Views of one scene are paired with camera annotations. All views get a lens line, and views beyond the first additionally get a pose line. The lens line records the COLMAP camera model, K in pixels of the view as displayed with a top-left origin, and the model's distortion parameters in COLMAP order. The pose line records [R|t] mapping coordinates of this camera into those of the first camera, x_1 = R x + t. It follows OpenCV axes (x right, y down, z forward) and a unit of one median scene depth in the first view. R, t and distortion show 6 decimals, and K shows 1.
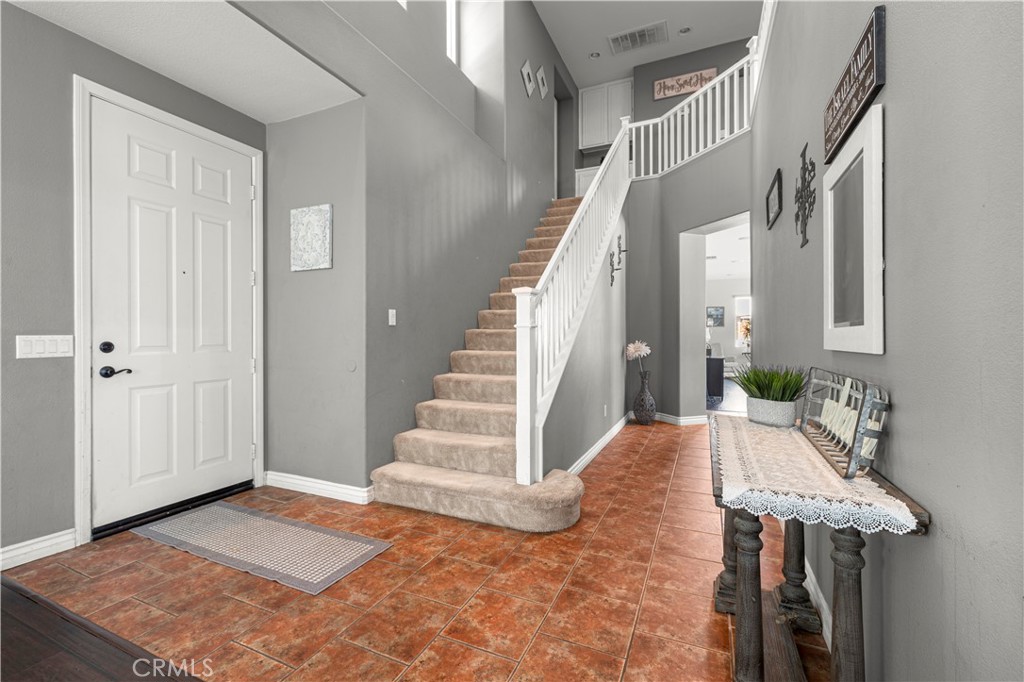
lens RADIAL K [[437.8, 0, 512.1], [0, 437.8, 338.0], [0, 0, 1]] dist [-0.001585, -0.000257]
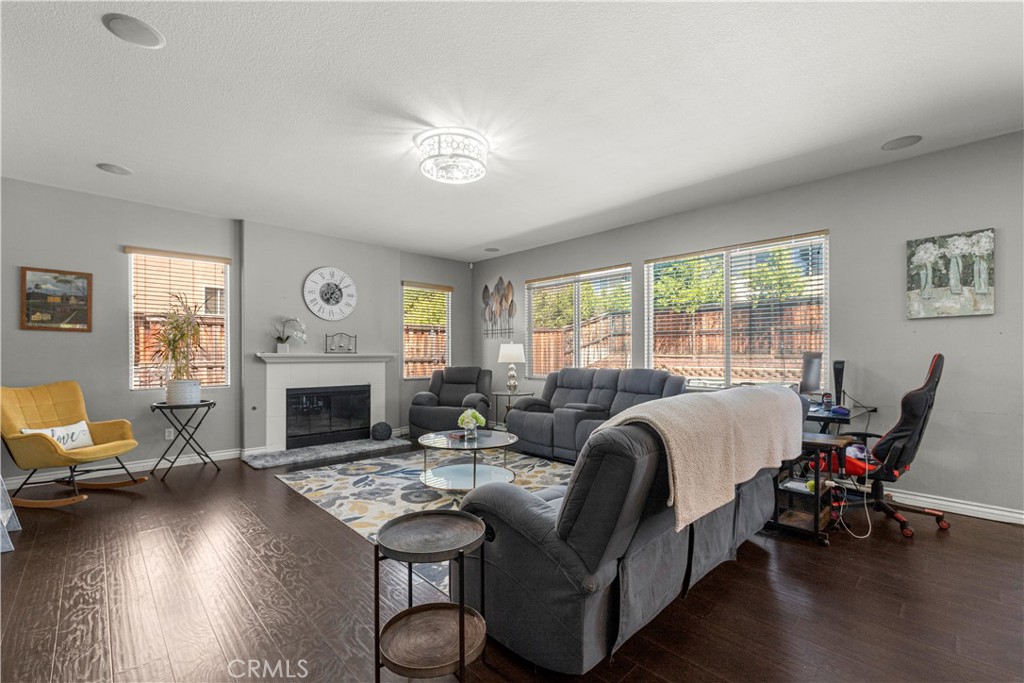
lens RADIAL K [[437.8, 0, 512.2], [0, 437.8, 358.4], [0, 0, 1]] dist [-0.001585, -0.000257]
pose [[0.366814, -0.002142, 0.930292, 0.286272], [0.000481, 0.999998, 0.002112, -0.006013], [-0.930294, -0.000327, 0.366815, 0.566183]]
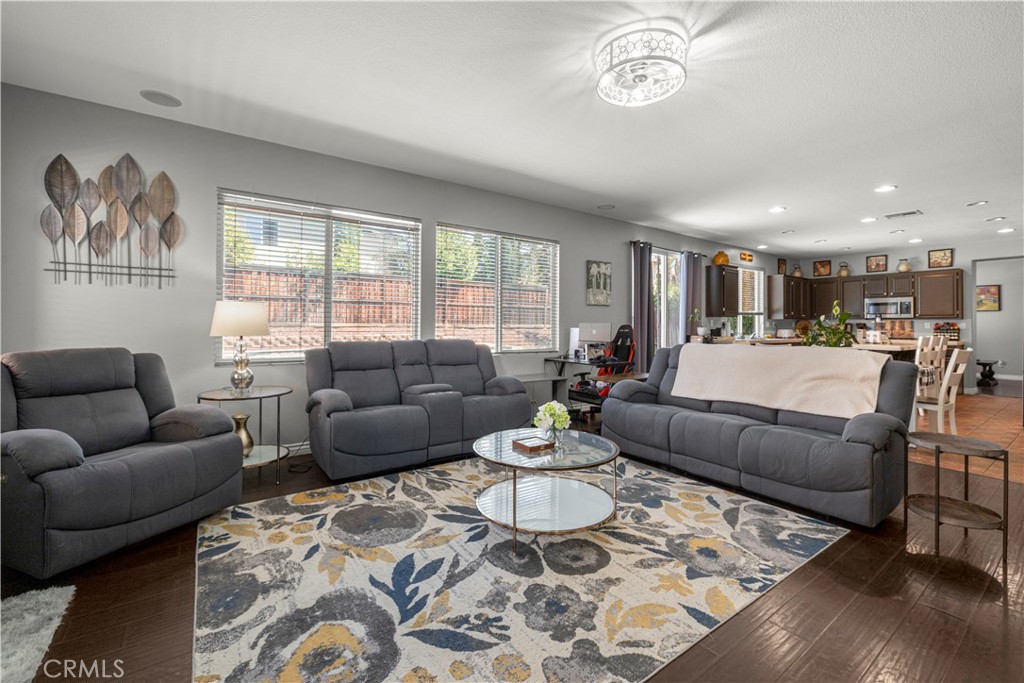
lens RADIAL K [[437.8, 0, 512.8], [0, 437.8, 322.3], [0, 0, 1]] dist [-0.001585, -0.000257]
pose [[-0.872041, 0.001521, 0.489431, 3.250157], [-0.001505, 0.999982, -0.005790, -0.033073], [-0.489431, -0.005786, -0.872023, 5.923643]]
